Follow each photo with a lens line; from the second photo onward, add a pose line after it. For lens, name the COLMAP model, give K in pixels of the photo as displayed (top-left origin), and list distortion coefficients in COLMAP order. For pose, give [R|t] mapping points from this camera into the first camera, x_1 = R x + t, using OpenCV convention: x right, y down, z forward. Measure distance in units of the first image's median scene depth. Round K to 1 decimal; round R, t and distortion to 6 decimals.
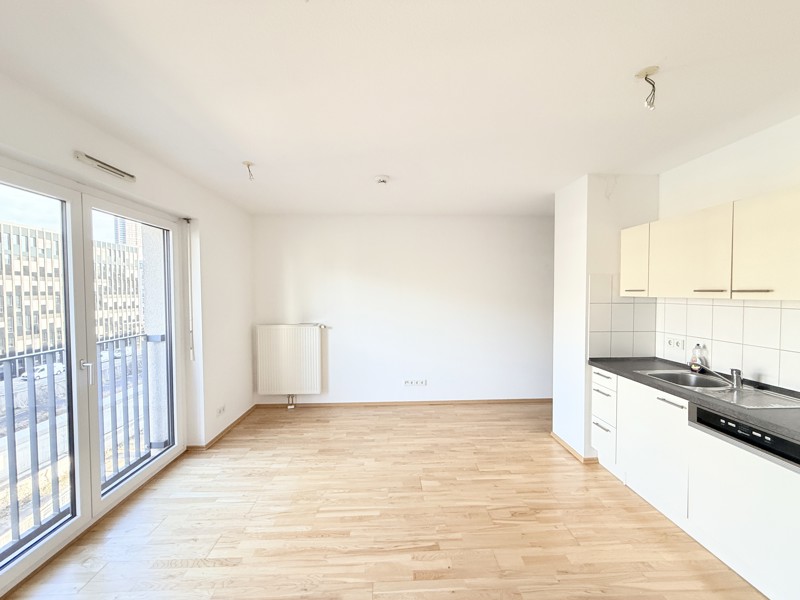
lens RADIAL K [[318.6, 0, 397.7], [0, 318.6, 300.9], [0, 0, 1]] dist [0.000750, 0.000261]
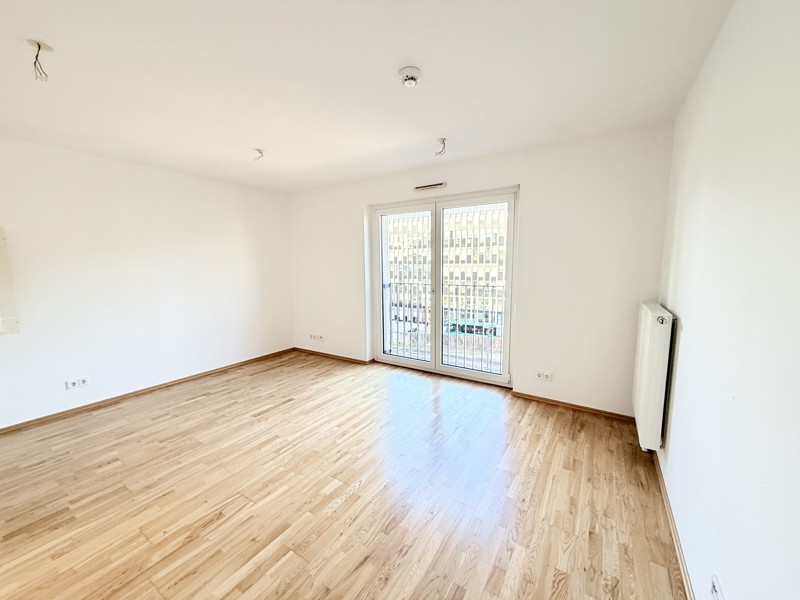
lens RADIAL K [[318.6, 0, 397.7], [0, 318.6, 300.9], [0, 0, 1]] dist [0.000750, 0.000261]
pose [[-0.574428, 0.110360, -0.811081, 0.559375], [-0.011097, 0.989729, 0.142528, -0.018146], [0.818480, 0.090873, -0.567303, 1.418011]]
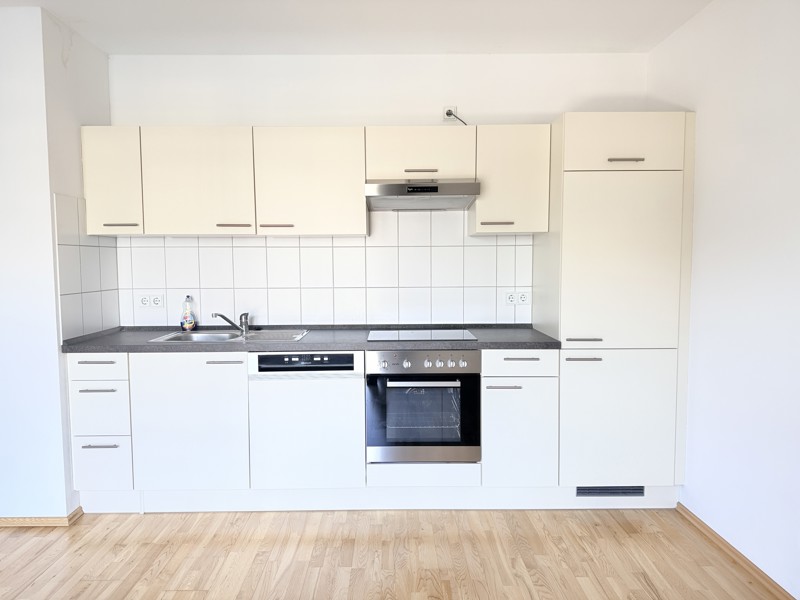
lens RADIAL K [[563.7, 0, 400.0], [0, 563.7, 300.0], [0, 0, 1]] dist [0.002086, 0.000436]
pose [[0.031603, -0.067642, 0.997209, -0.381090], [0.036370, 0.997124, 0.066484, 0.061555], [-0.998839, 0.034167, 0.033973, 0.363596]]
